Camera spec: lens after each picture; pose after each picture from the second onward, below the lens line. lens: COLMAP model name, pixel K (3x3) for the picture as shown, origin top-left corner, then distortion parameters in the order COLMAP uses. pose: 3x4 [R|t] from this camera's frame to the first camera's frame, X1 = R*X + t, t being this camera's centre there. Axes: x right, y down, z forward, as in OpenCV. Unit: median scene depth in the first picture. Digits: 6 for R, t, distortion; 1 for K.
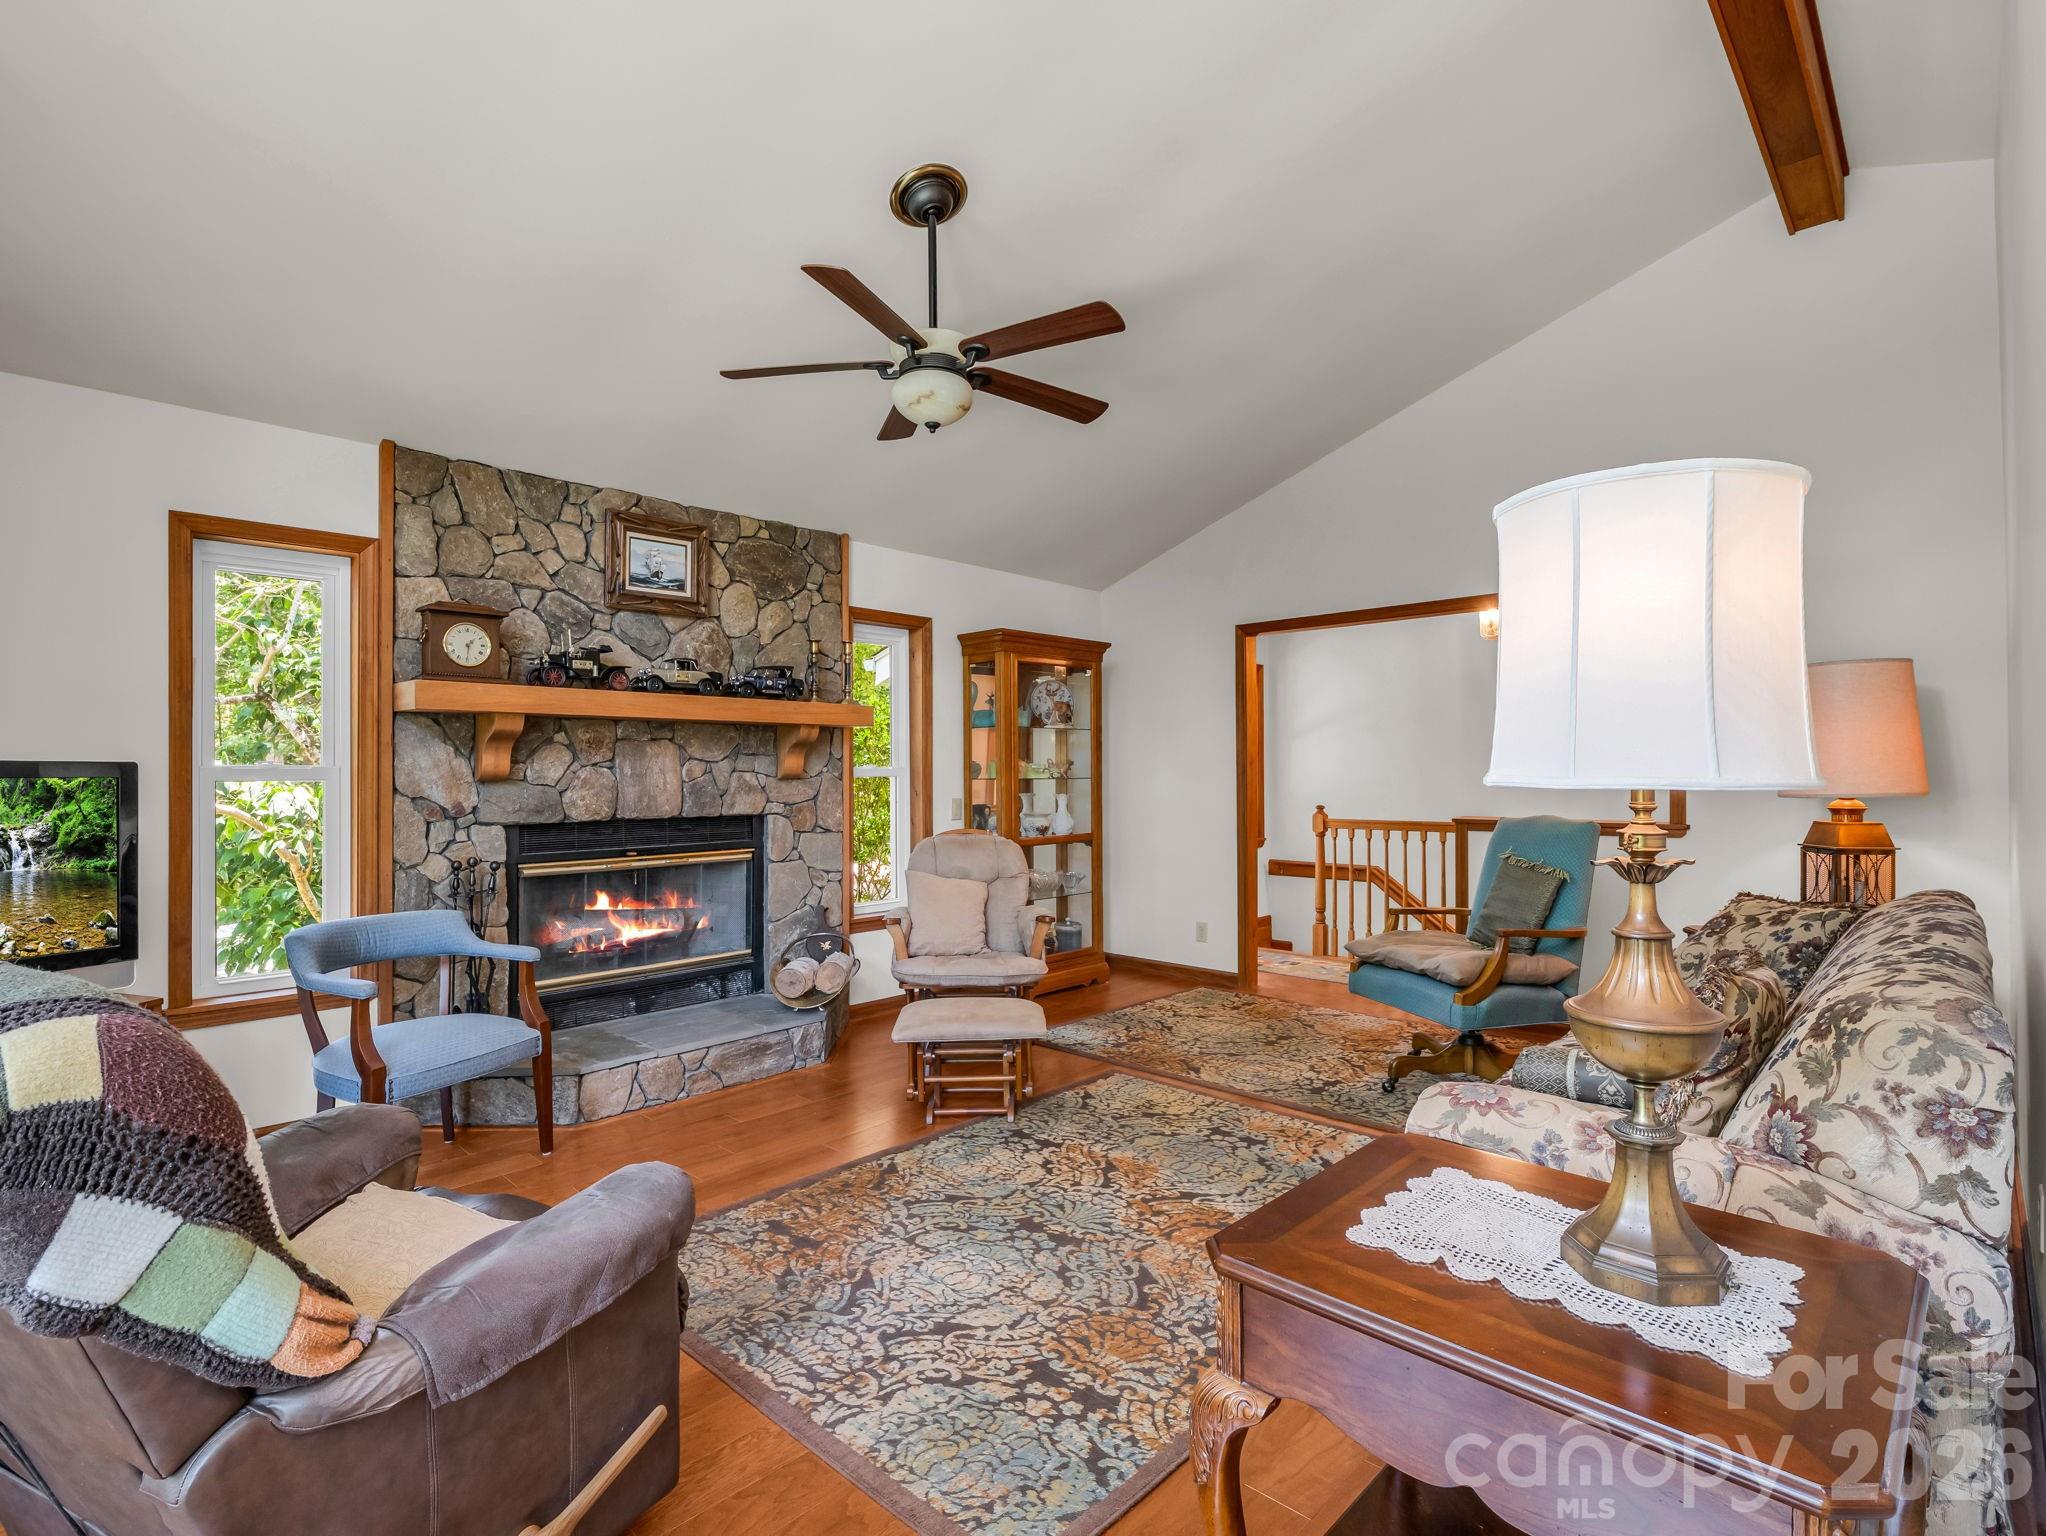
lens RADIAL K [[992.1, 0, 1026.7], [0, 992.1, 767.6], [0, 0, 1]] dist [-0.018734, -0.000212]
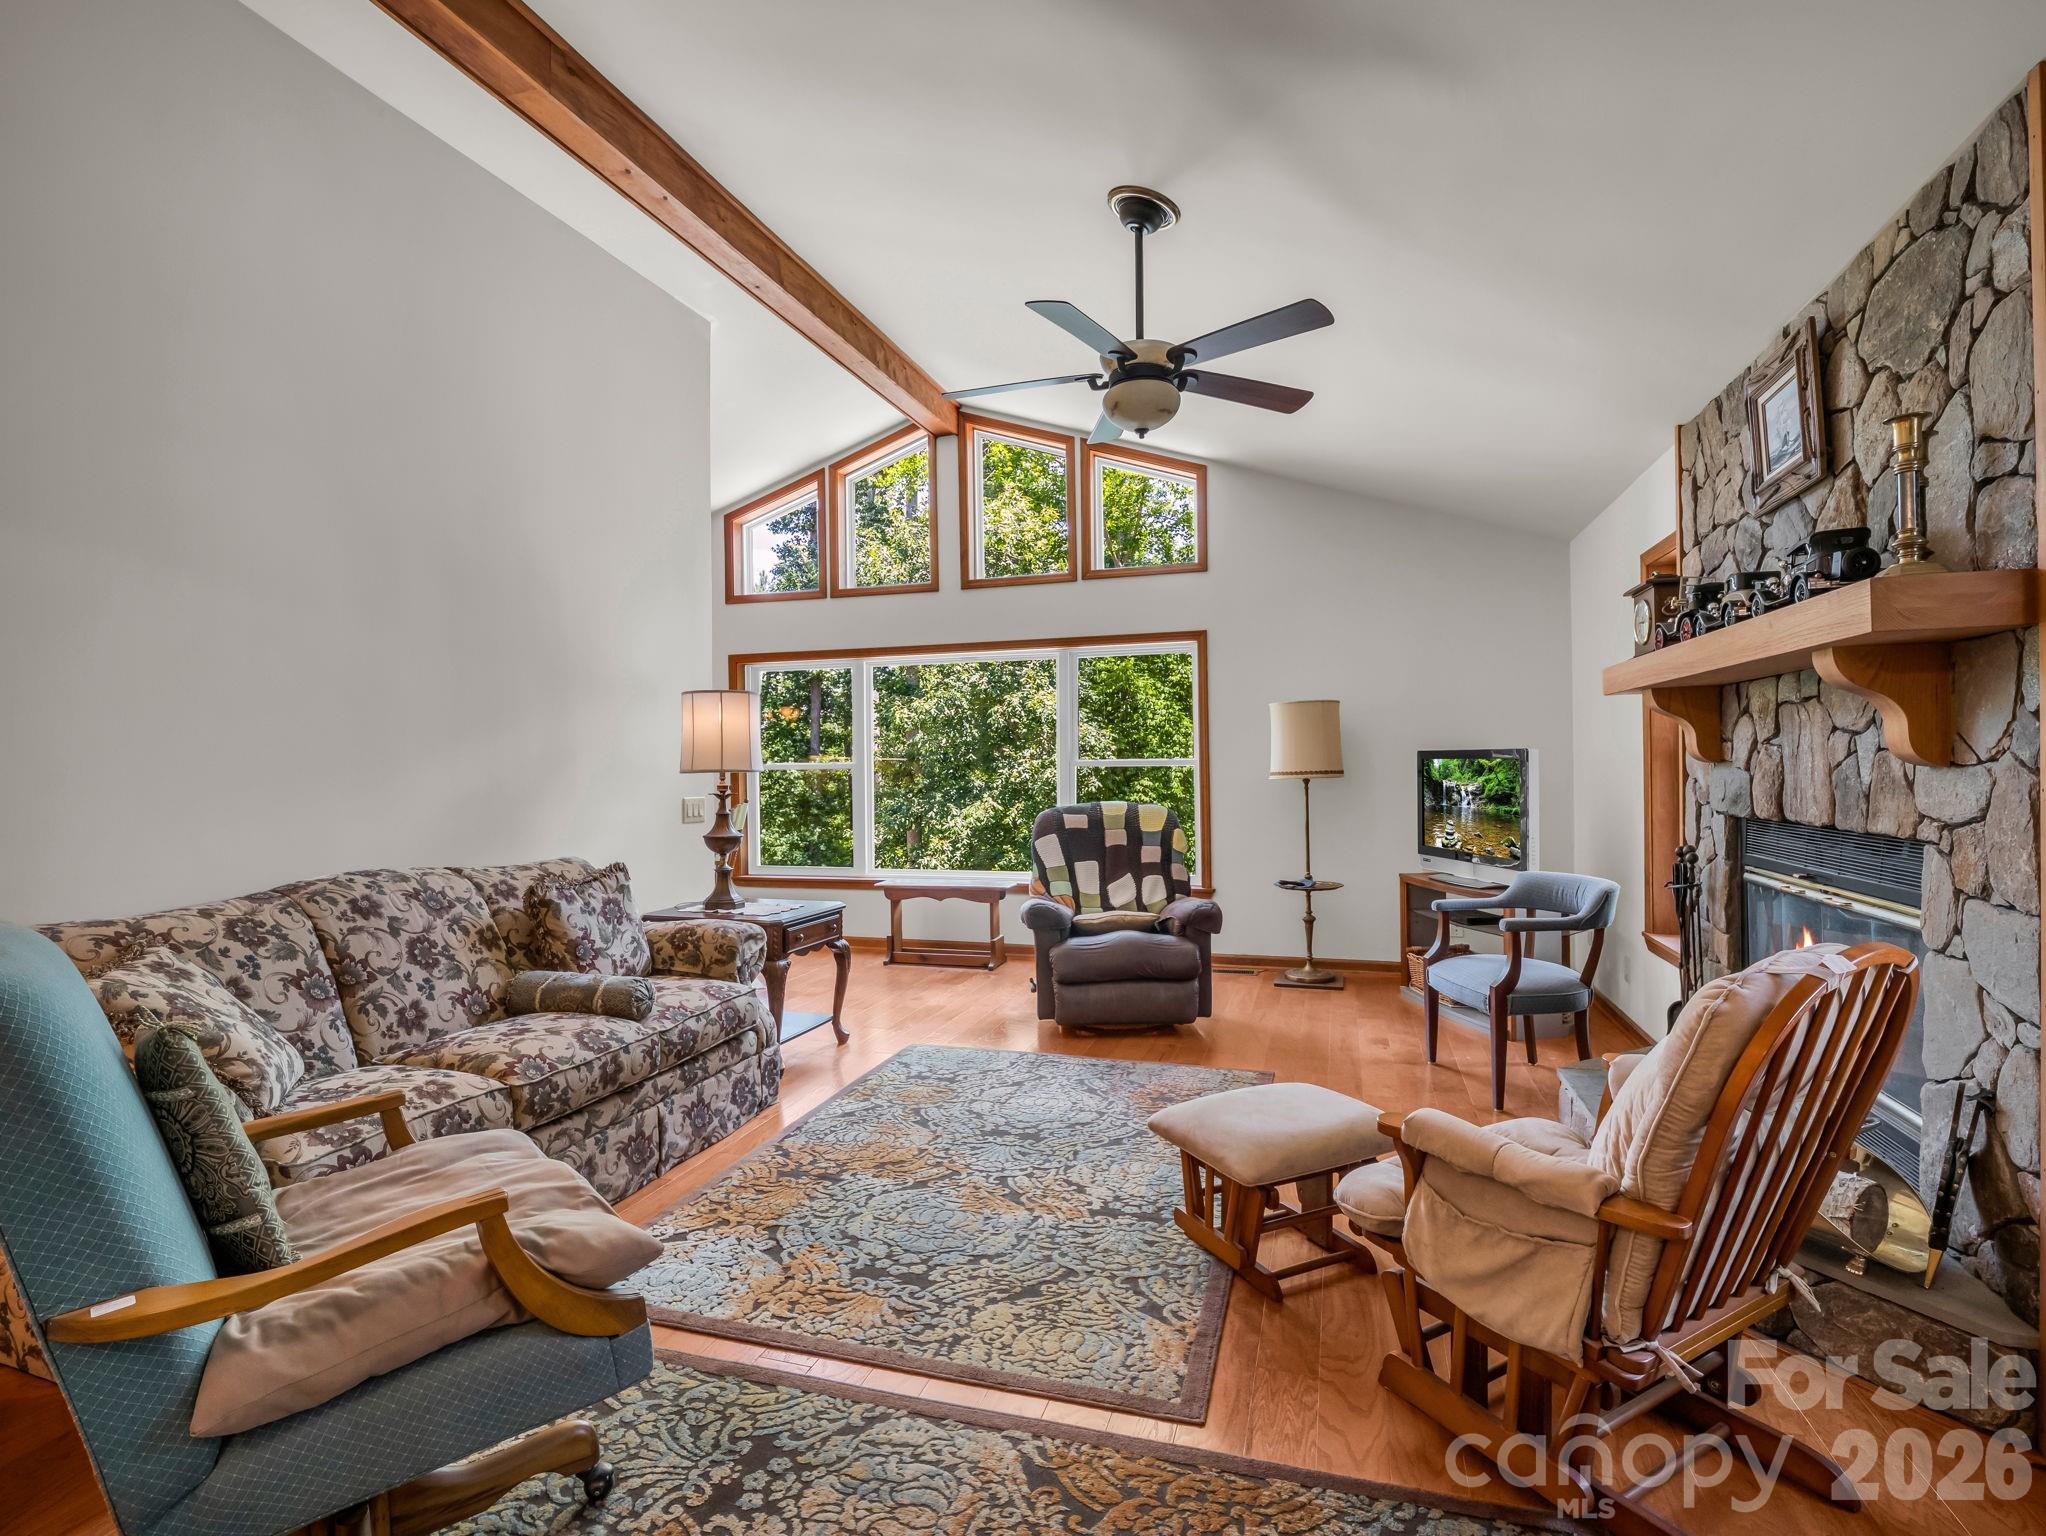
lens RADIAL K [[992.1, 0, 1028.6], [0, 992.1, 763.4], [0, 0, 1]] dist [-0.018734, -0.000212]
pose [[-0.896991, 0.019417, -0.441621, 0.552531], [0.021129, 0.999776, 0.001042, -0.000881], [0.441543, -0.008396, -0.897201, 2.155017]]
